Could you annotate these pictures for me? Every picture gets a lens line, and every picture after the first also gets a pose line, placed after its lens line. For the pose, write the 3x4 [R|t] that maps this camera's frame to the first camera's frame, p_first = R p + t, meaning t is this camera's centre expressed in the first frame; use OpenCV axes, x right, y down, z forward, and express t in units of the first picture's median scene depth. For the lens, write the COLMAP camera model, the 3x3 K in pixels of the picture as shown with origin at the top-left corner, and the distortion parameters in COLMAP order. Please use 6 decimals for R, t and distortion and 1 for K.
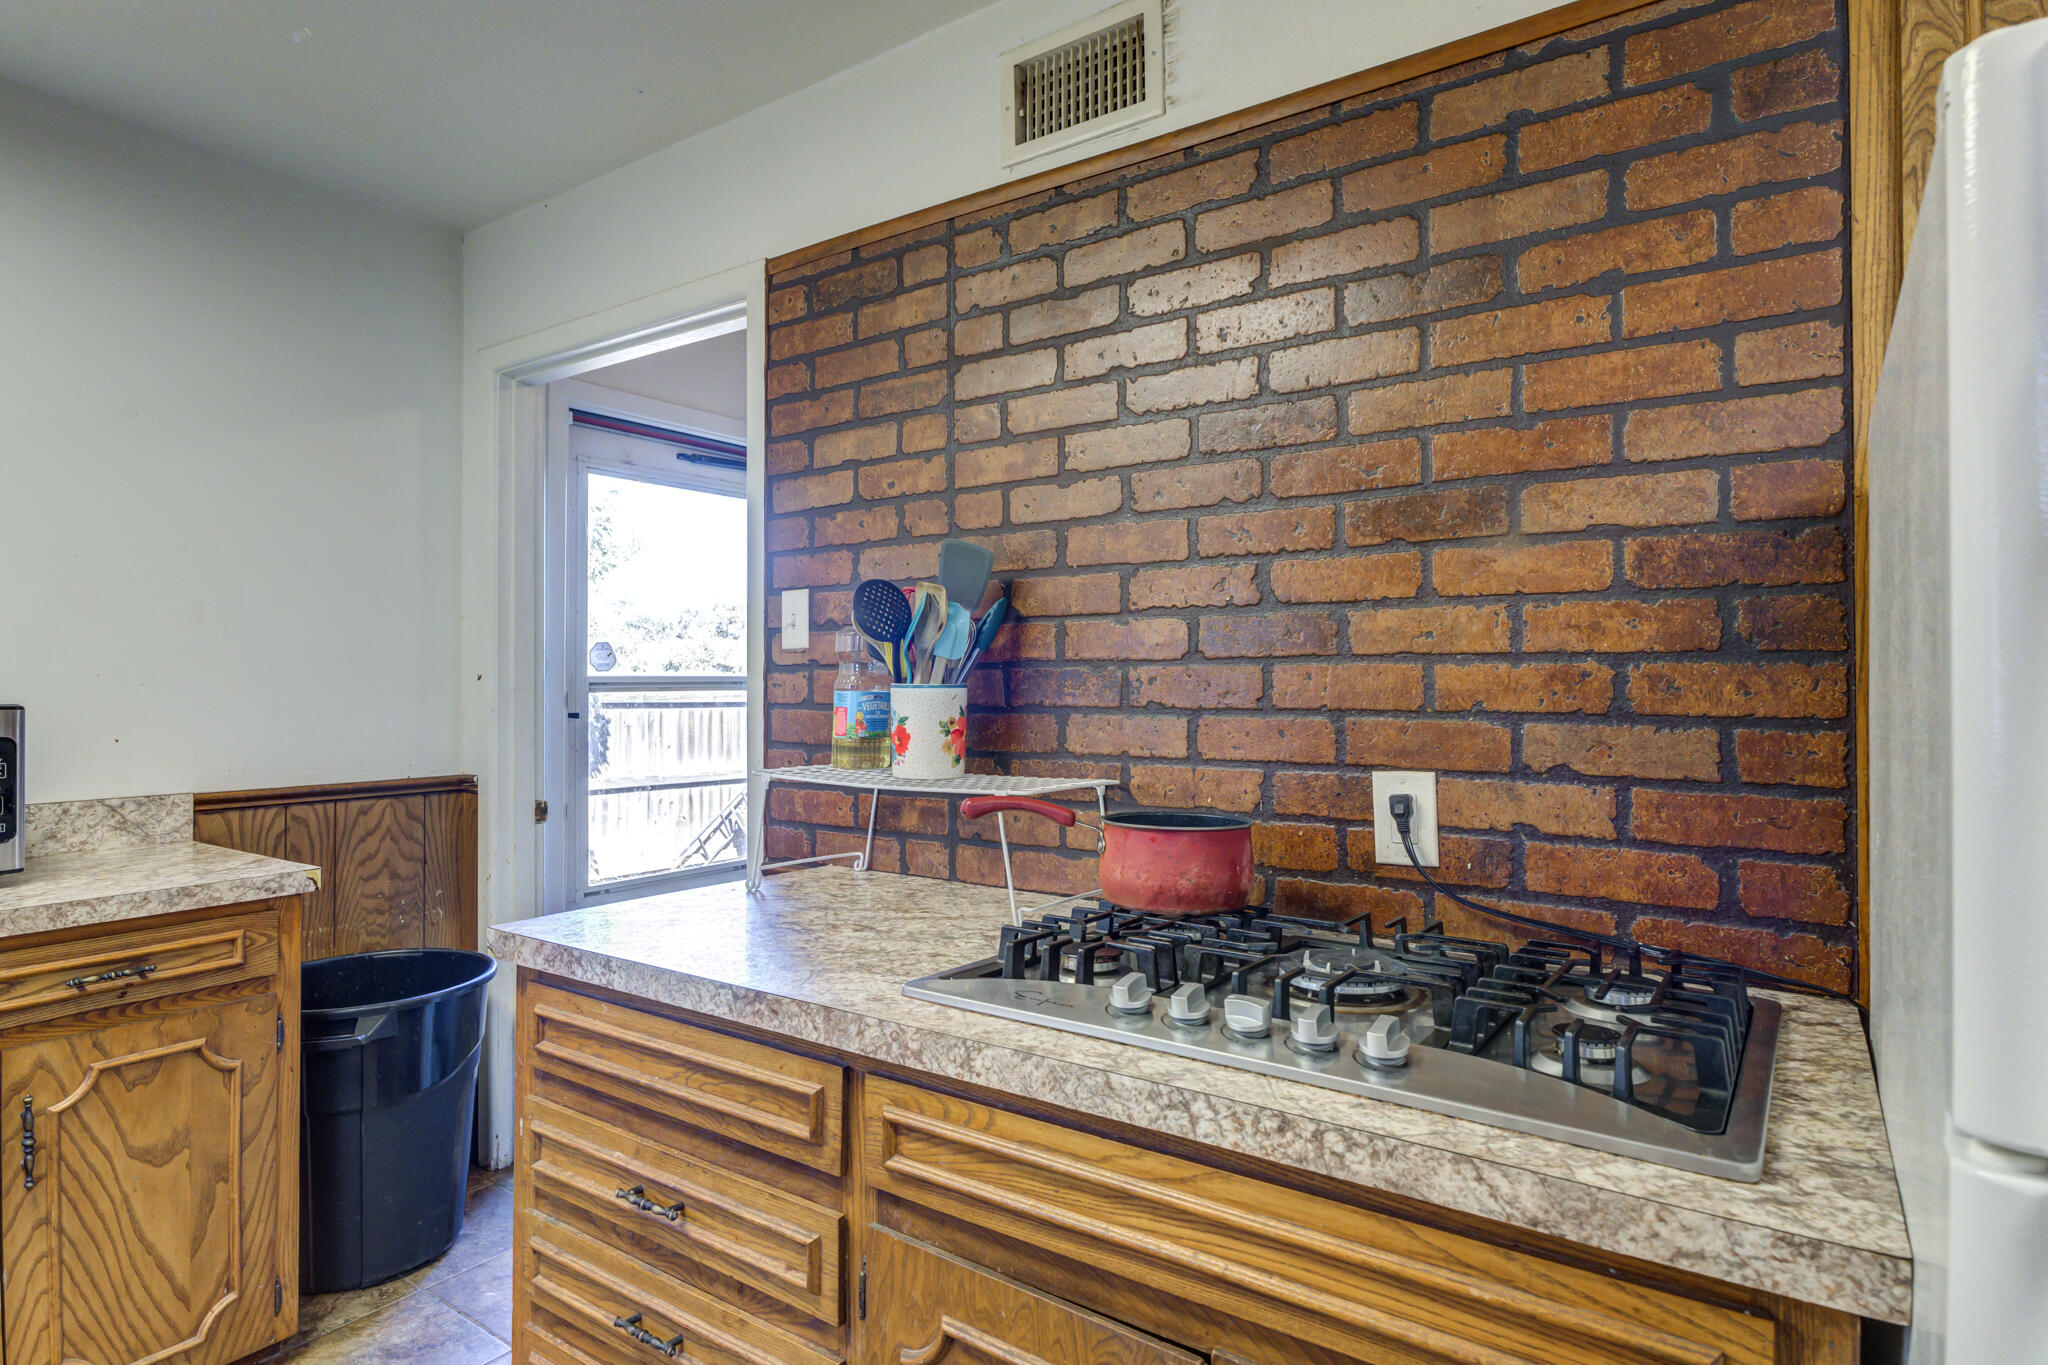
lens RADIAL K [[1063.1, 0, 1029.5], [0, 1063.1, 654.6], [0, 0, 1]] dist [-0.007823, 0.007795]
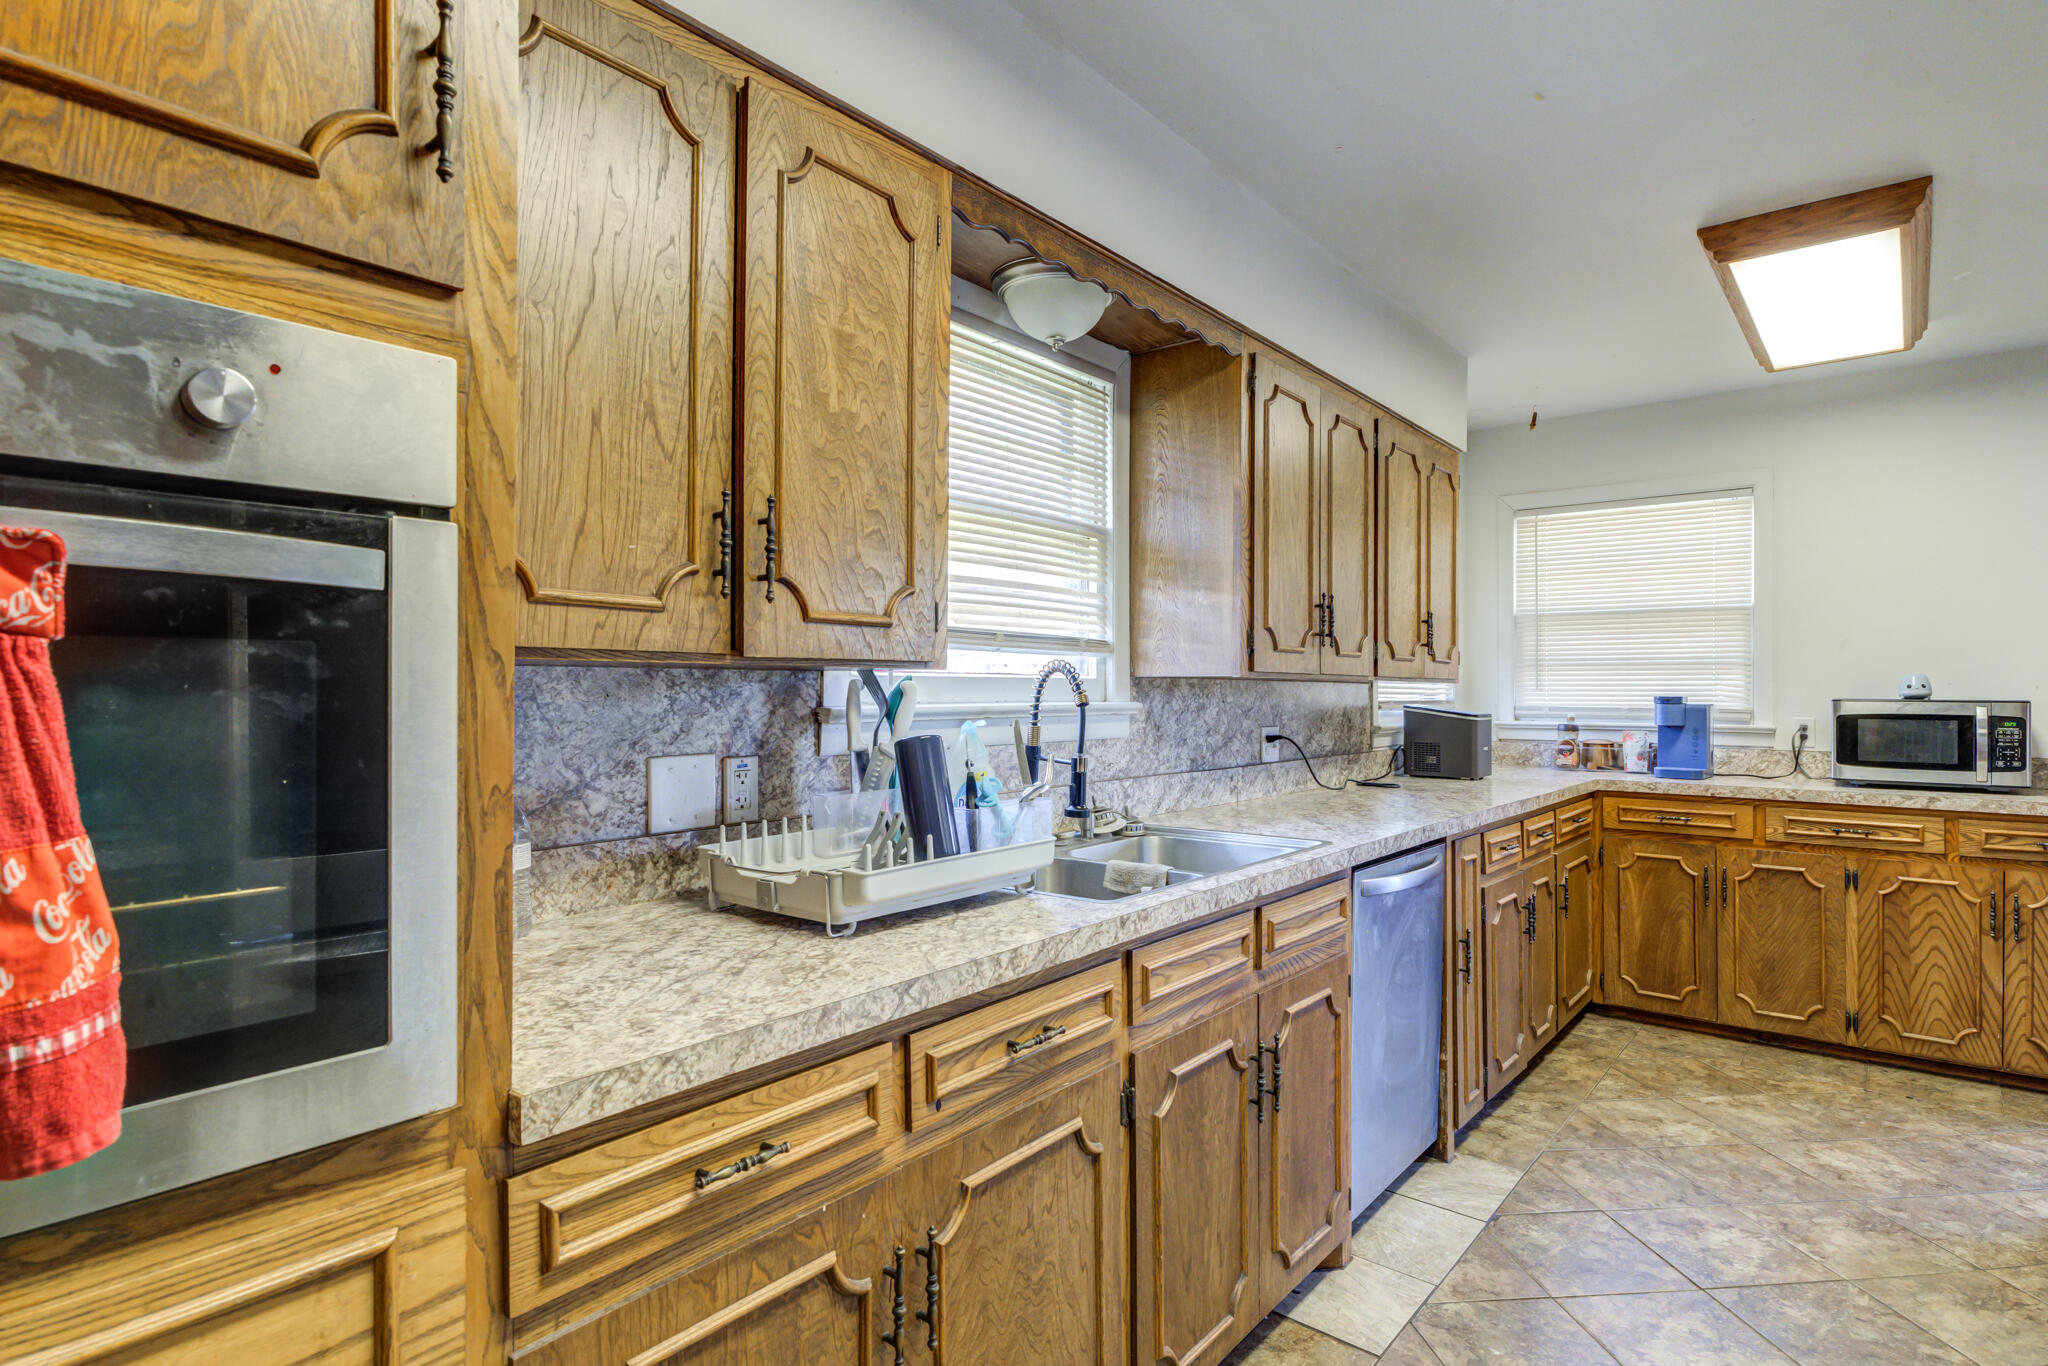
lens RADIAL K [[1069.7, 0, 1027.4], [0, 1069.7, 676.6], [0, 0, 1]] dist [0.000510, -0.005546]
pose [[-0.097699, 0.000768, -0.995216, 1.393419], [0.013834, 0.999904, -0.000587, -0.022260], [0.995120, -0.013825, -0.097701, -0.735102]]
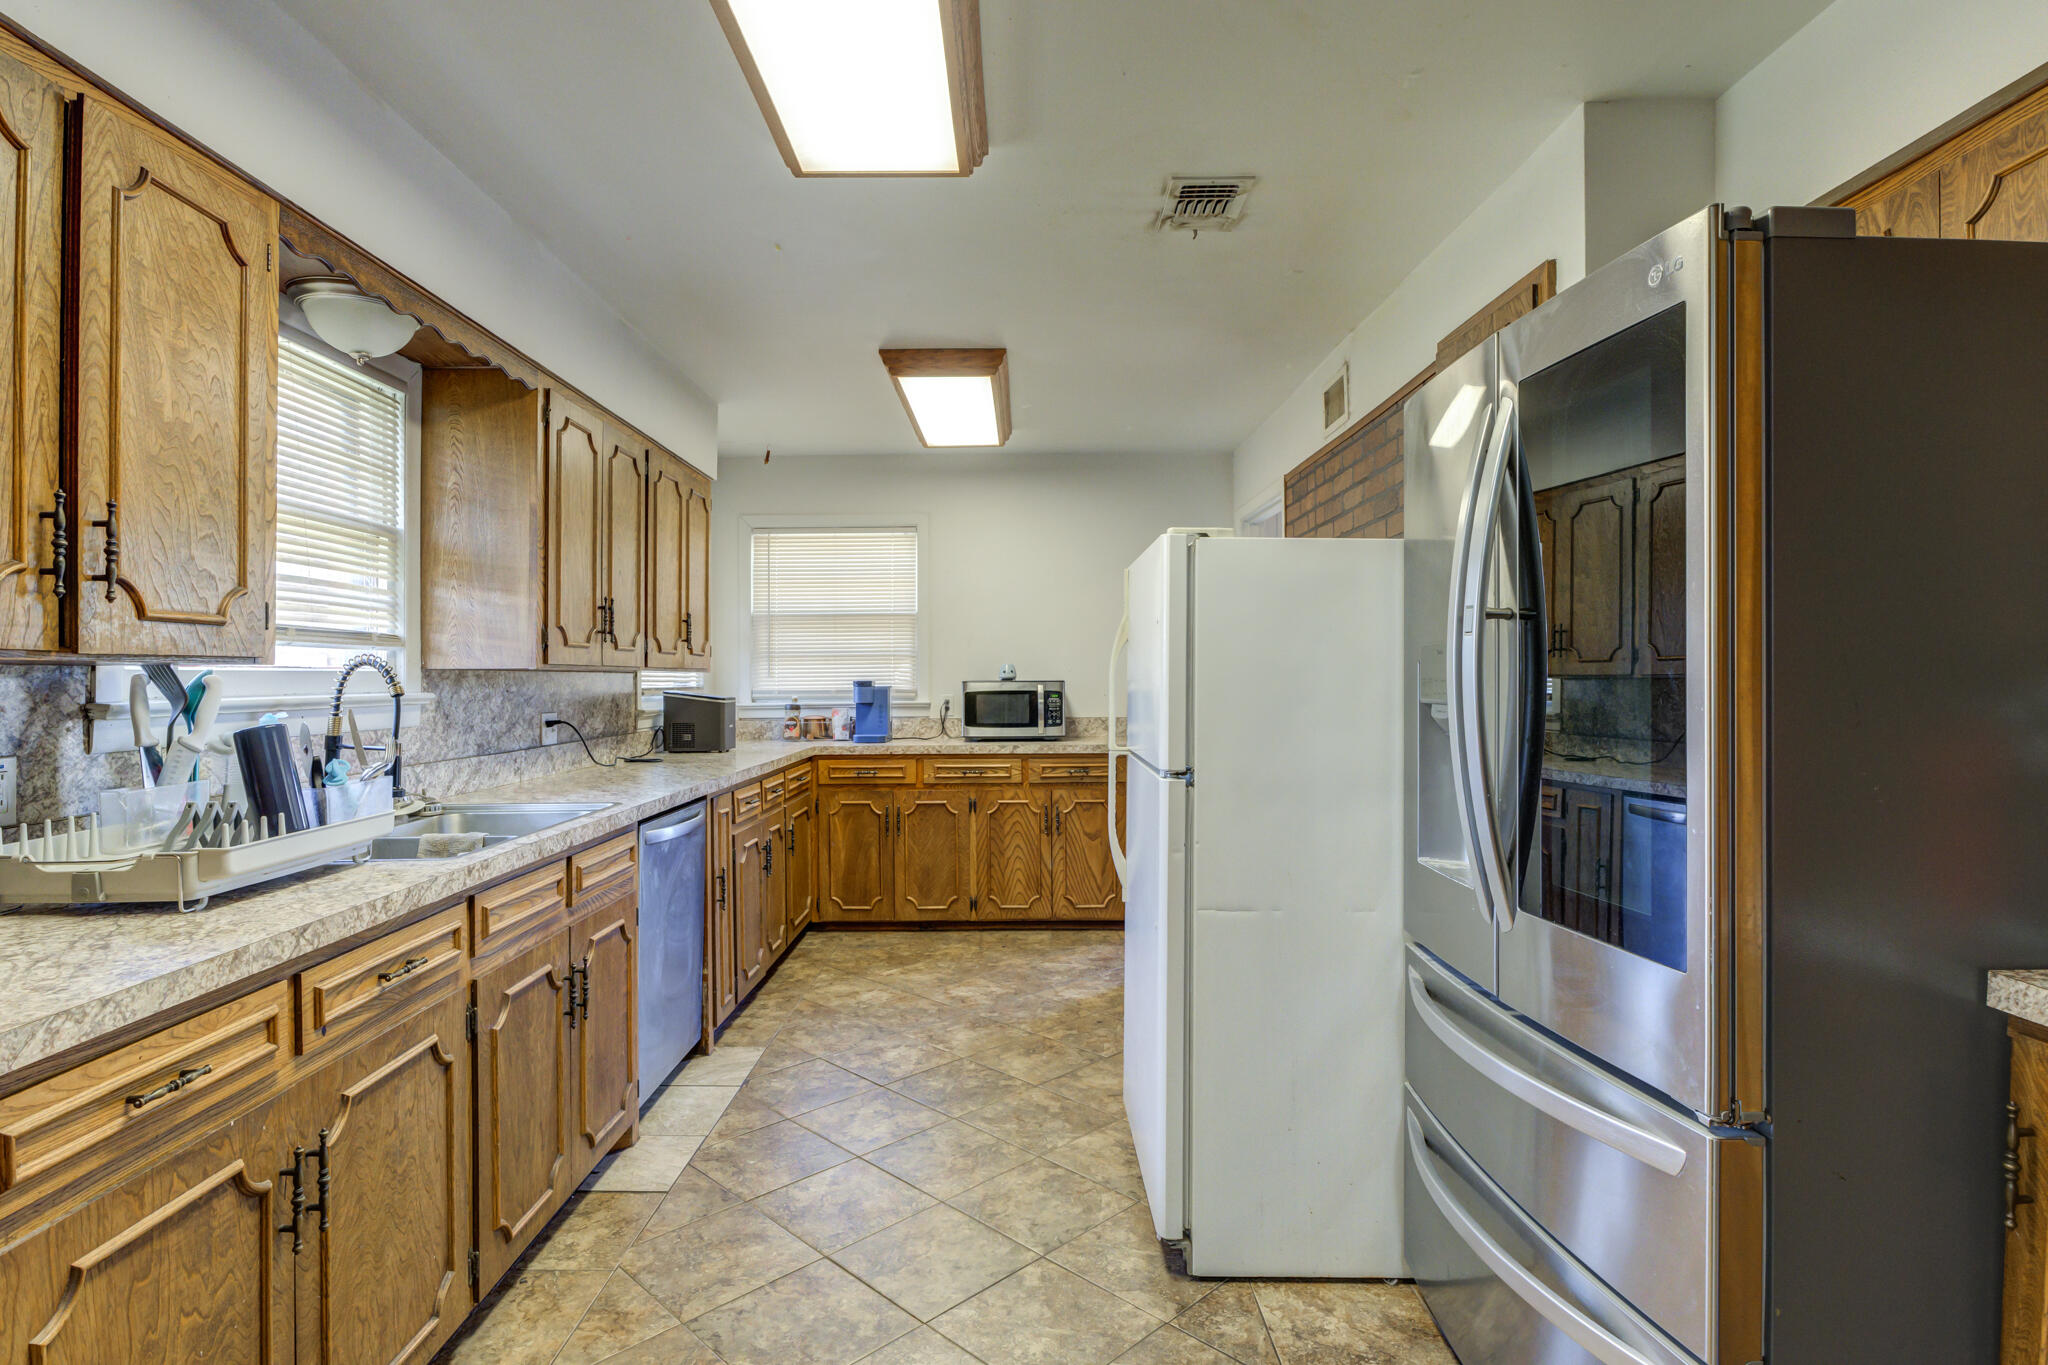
lens RADIAL K [[1063.1, 0, 1029.5], [0, 1063.1, 654.6], [0, 0, 1]] dist [-0.007823, 0.007795]
pose [[0.560039, -0.008580, -0.828422, 1.810570], [0.014831, 0.999890, -0.000329, -0.030372], [0.828333, -0.012102, 0.560105, -0.917728]]
